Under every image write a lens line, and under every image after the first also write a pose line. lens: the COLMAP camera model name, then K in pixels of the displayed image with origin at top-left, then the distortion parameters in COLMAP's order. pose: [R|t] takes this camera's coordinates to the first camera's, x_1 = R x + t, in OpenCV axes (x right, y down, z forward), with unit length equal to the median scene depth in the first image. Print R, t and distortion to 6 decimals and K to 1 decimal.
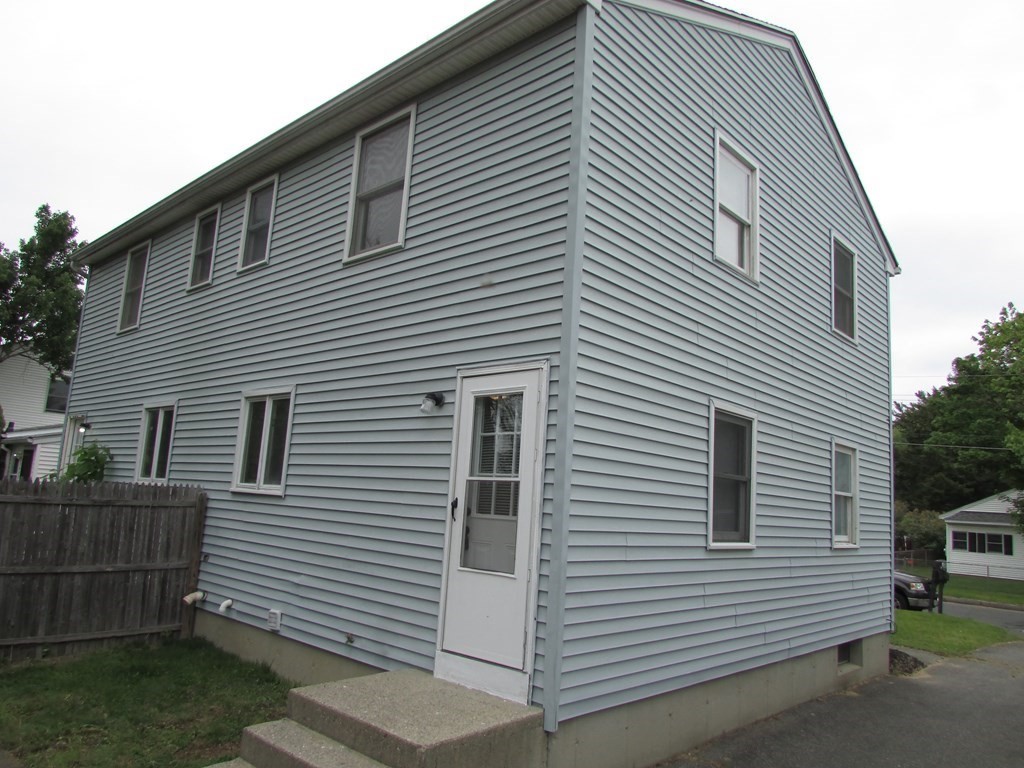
lens RADIAL K [[736.9, 0, 512.0], [0, 736.9, 384.0], [0, 0, 1]] dist [-0.022401, 0.001749]
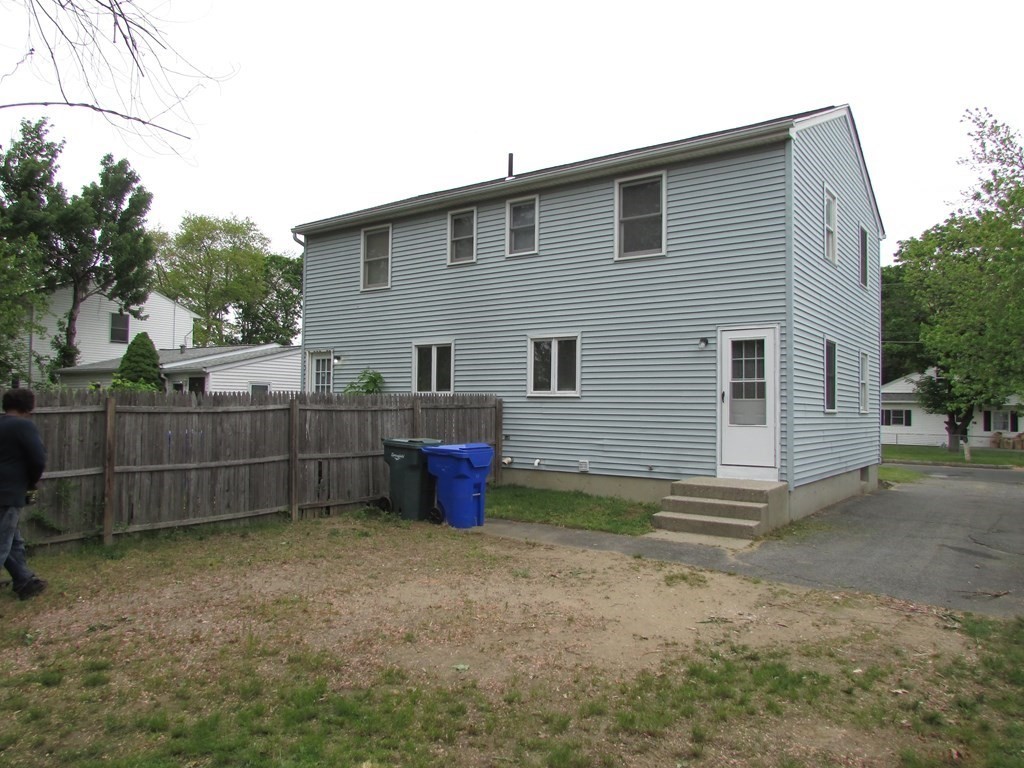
lens RADIAL K [[731.9, 0, 514.6], [0, 731.9, 381.3], [0, 0, 1]] dist [-0.030864, 0.006127]
pose [[0.992050, -0.044386, 0.117753, -0.653525], [0.028922, 0.991102, 0.129923, -0.110669], [-0.122472, -0.125484, 0.984507, -0.664058]]
